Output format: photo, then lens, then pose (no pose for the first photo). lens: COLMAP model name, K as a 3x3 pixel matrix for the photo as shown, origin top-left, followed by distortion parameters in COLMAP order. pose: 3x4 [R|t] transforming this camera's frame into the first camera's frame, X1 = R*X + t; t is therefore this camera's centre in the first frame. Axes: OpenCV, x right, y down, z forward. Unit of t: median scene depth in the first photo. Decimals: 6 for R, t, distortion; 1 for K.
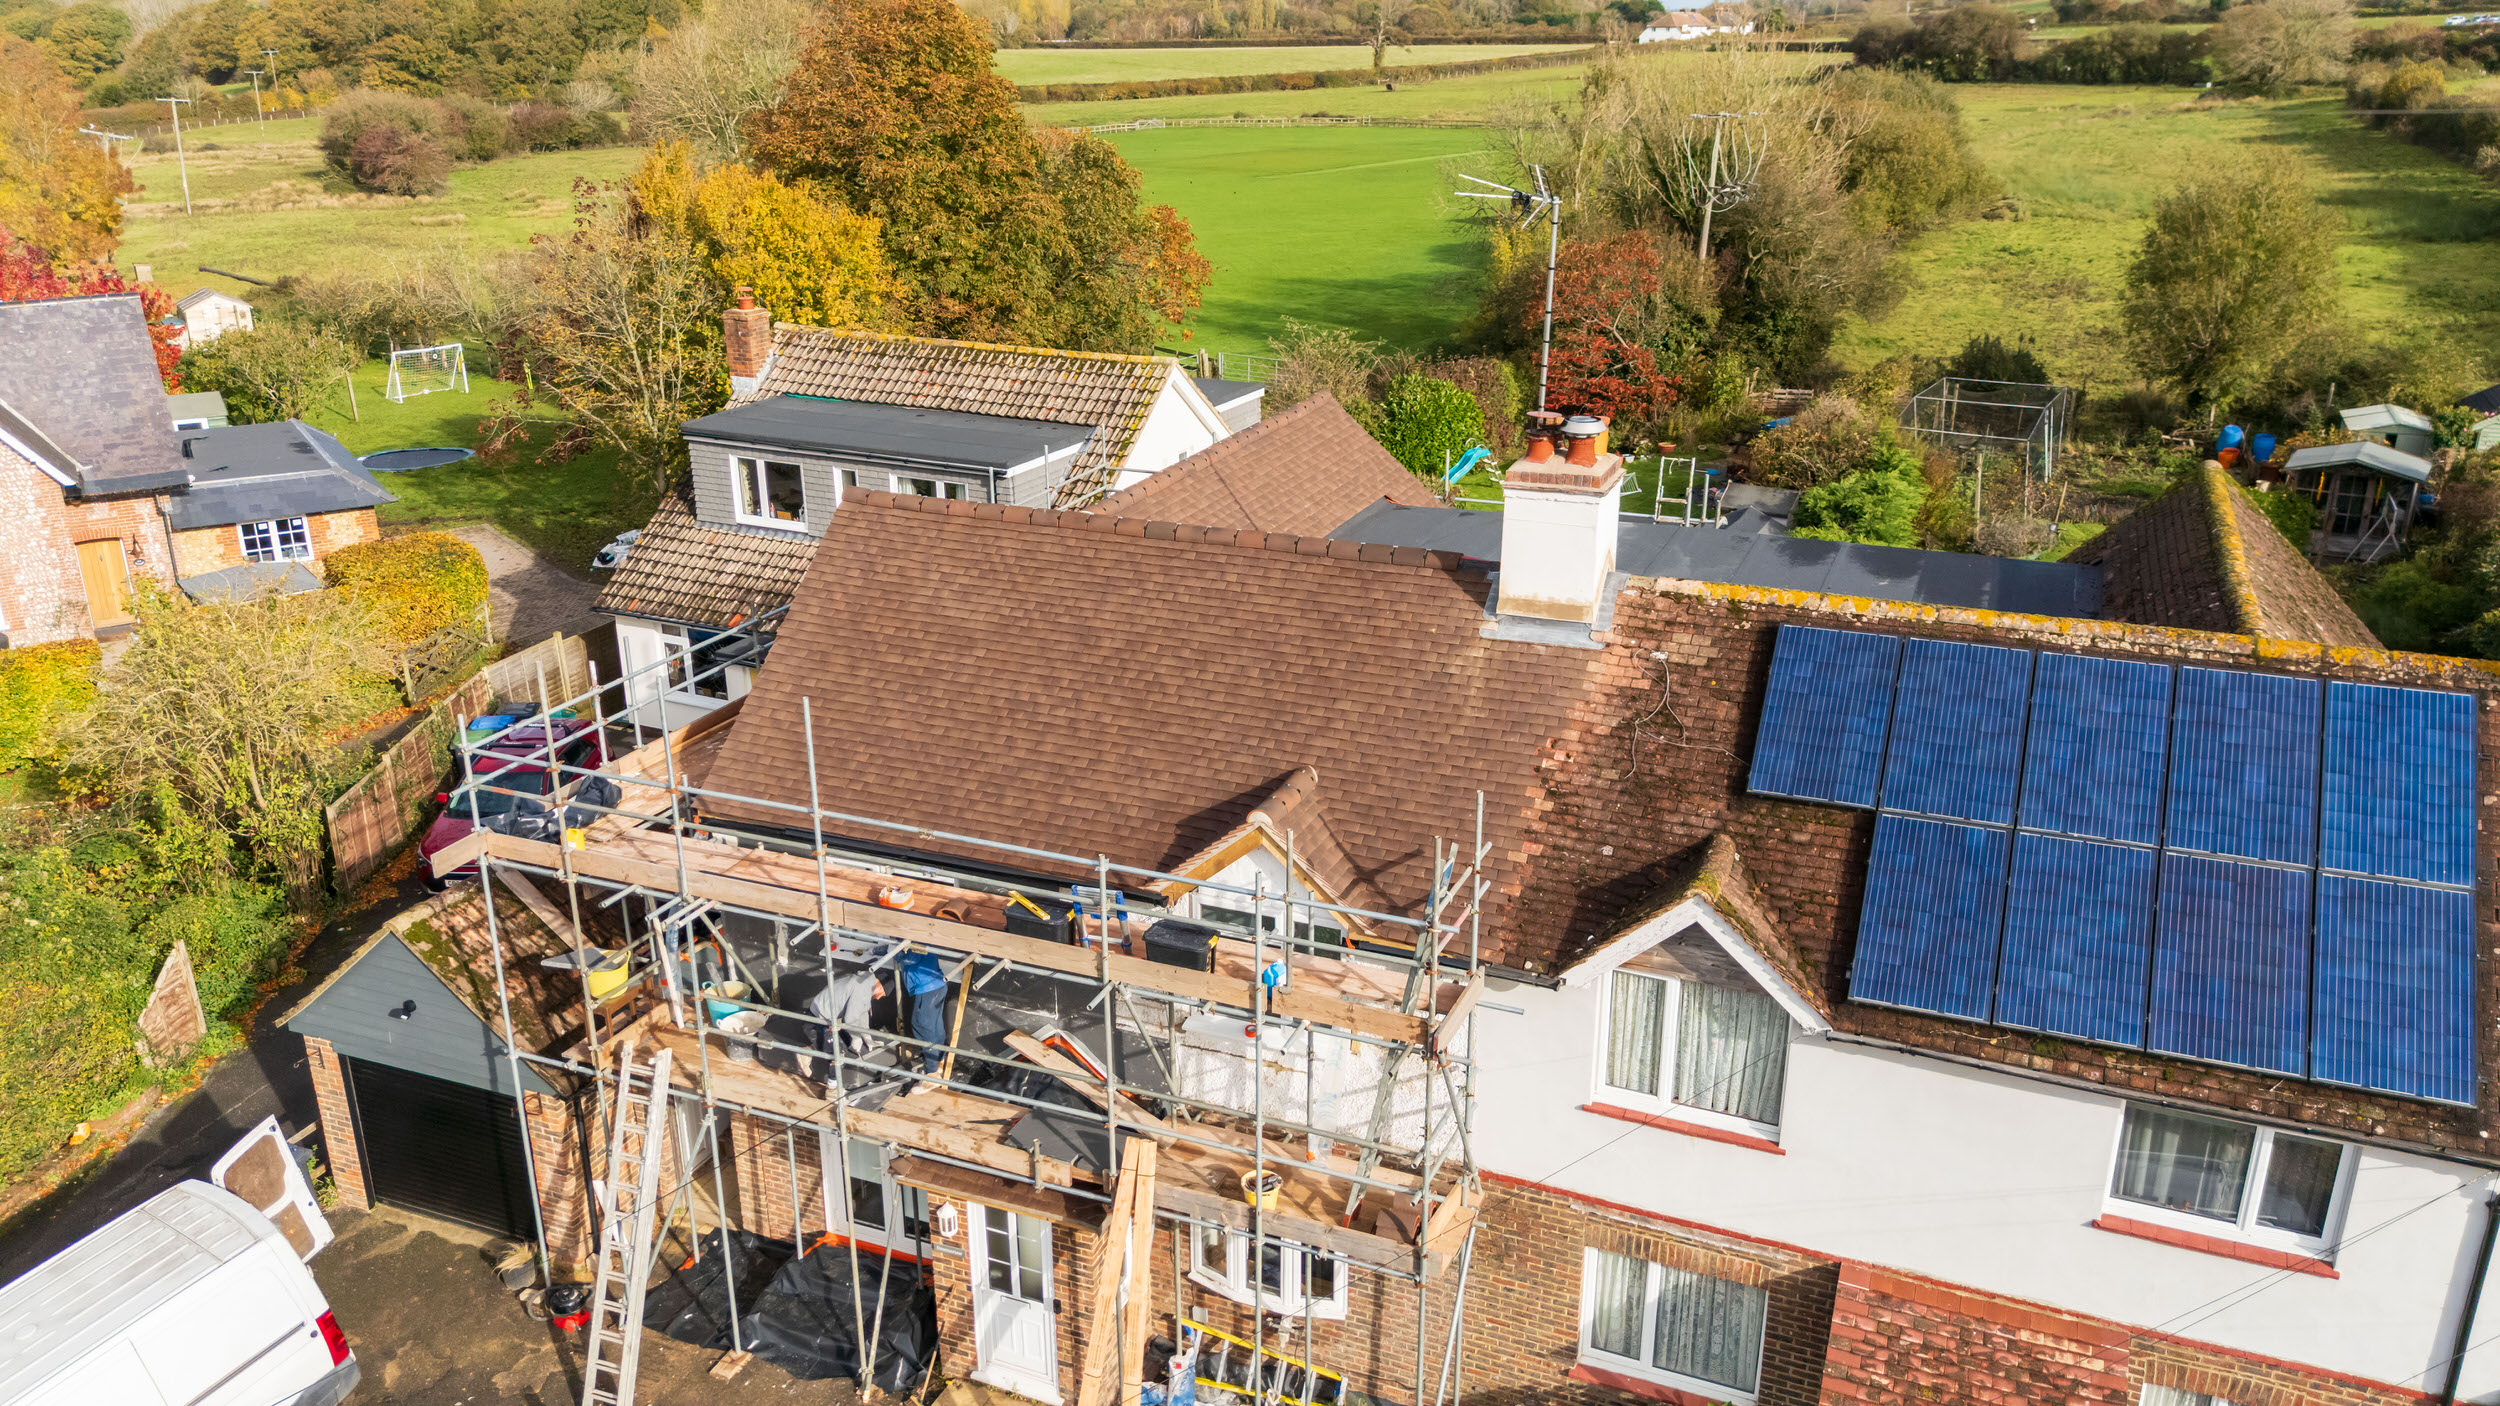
lens RADIAL K [[1837.0, 0, 1250.0], [0, 1837.0, 703.0], [0, 0, 1]] dist [0.071742, -0.081280]
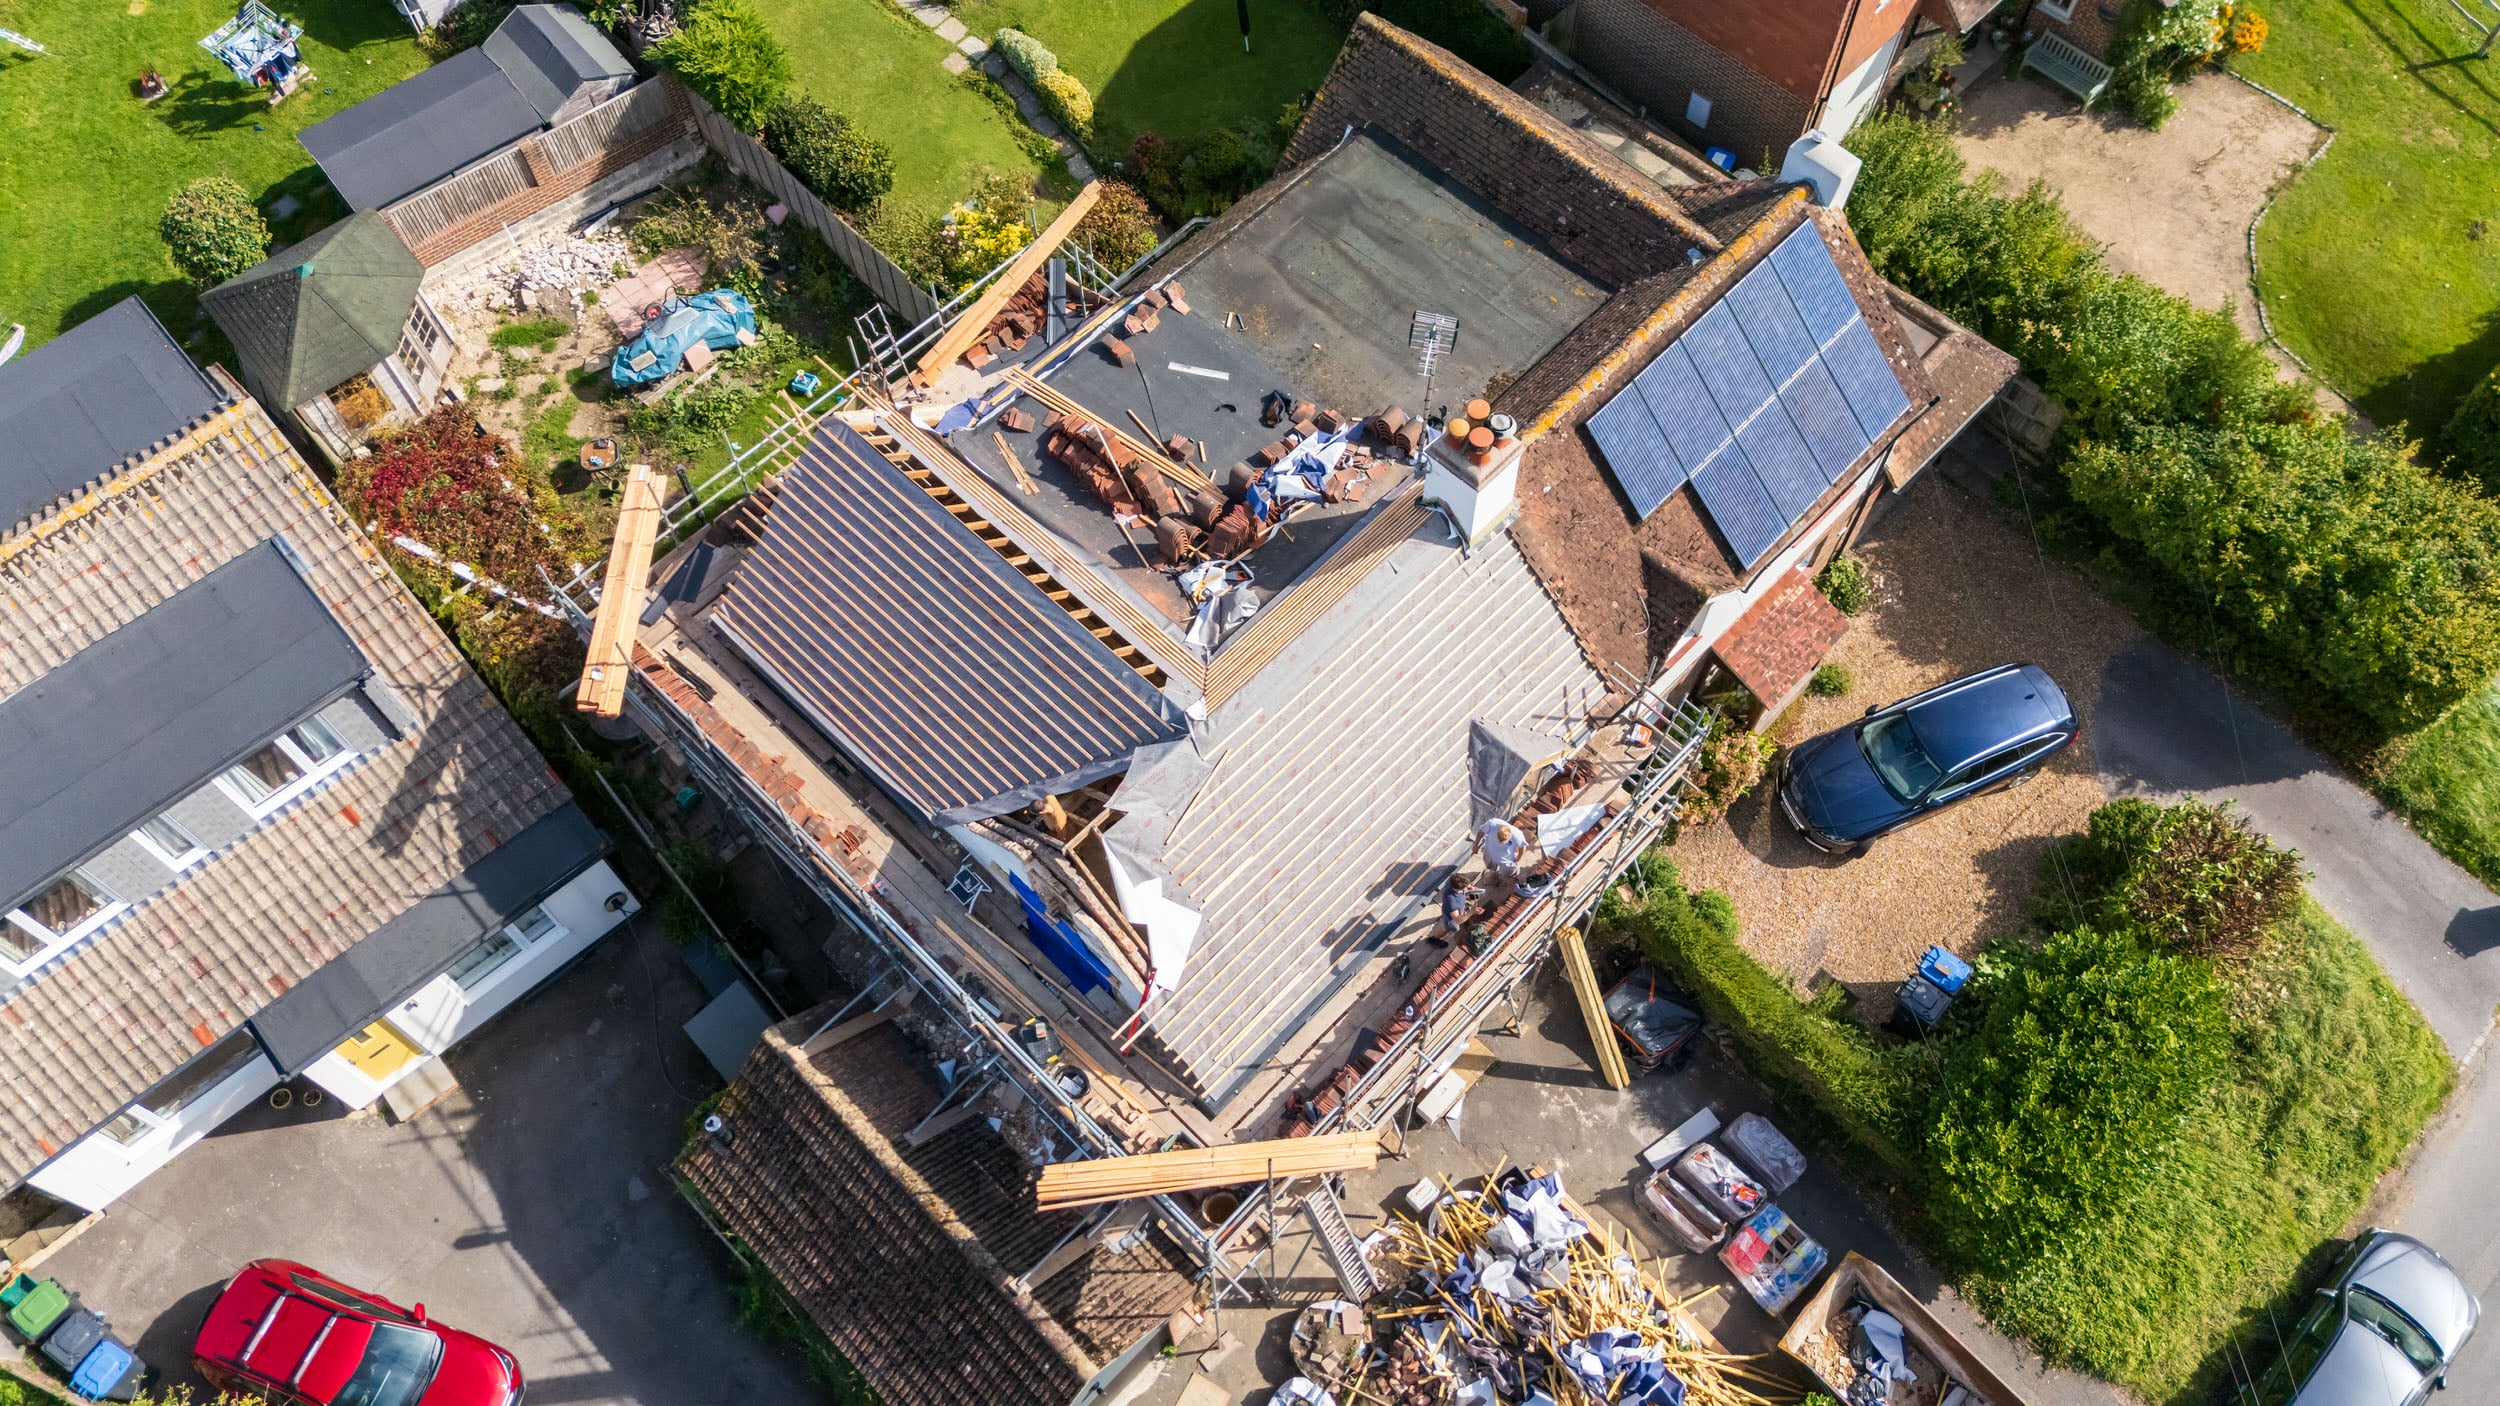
lens RADIAL K [[1842.0, 0, 1250.7], [0, 1842.0, 712.4], [0, 0, 1]] dist [0.071821, -0.078349]
pose [[0.367454, -0.813790, 0.450248, -0.713416], [0.328456, 0.566471, 0.755796, -1.163592], [-0.870112, -0.129834, 0.475446, 0.454916]]
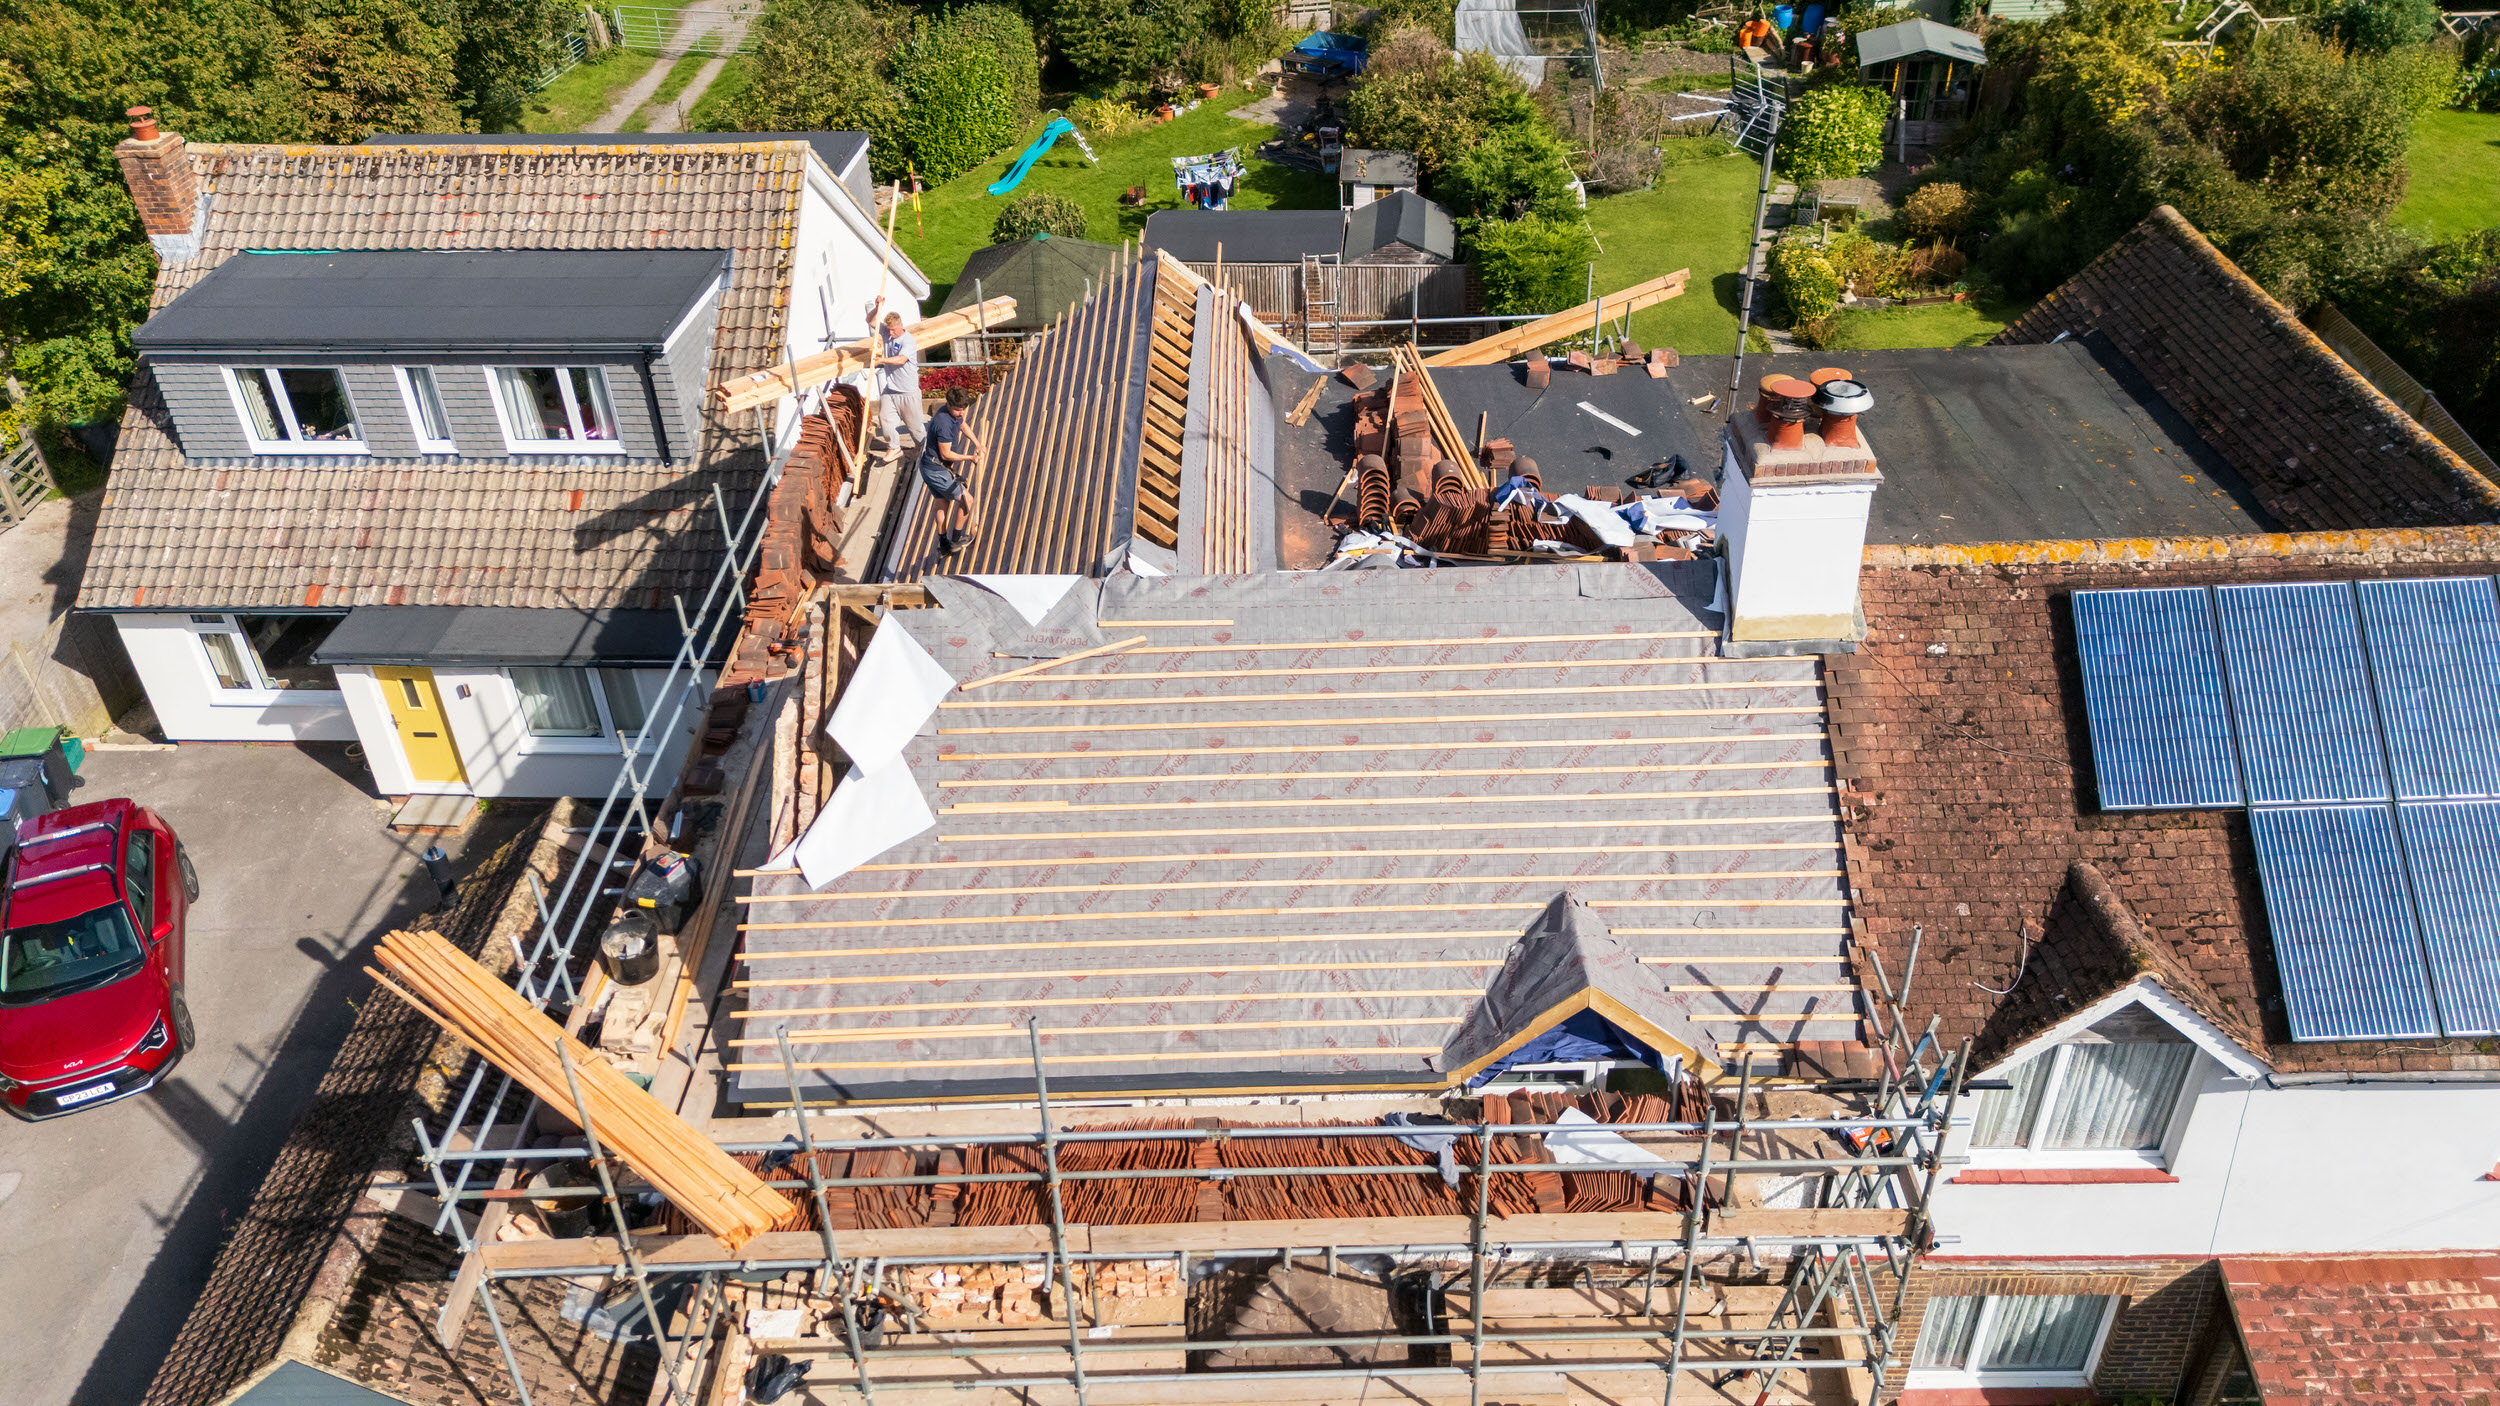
lens RADIAL K [[1837.0, 0, 1250.0], [0, 1837.0, 703.0], [0, 0, 1]] dist [0.071742, -0.081280]
pose [[0.921904, -0.238693, 0.305155, -0.331480], [0.160022, 0.951938, 0.261165, -0.272852], [-0.352827, -0.191938, 0.915791, 0.327189]]
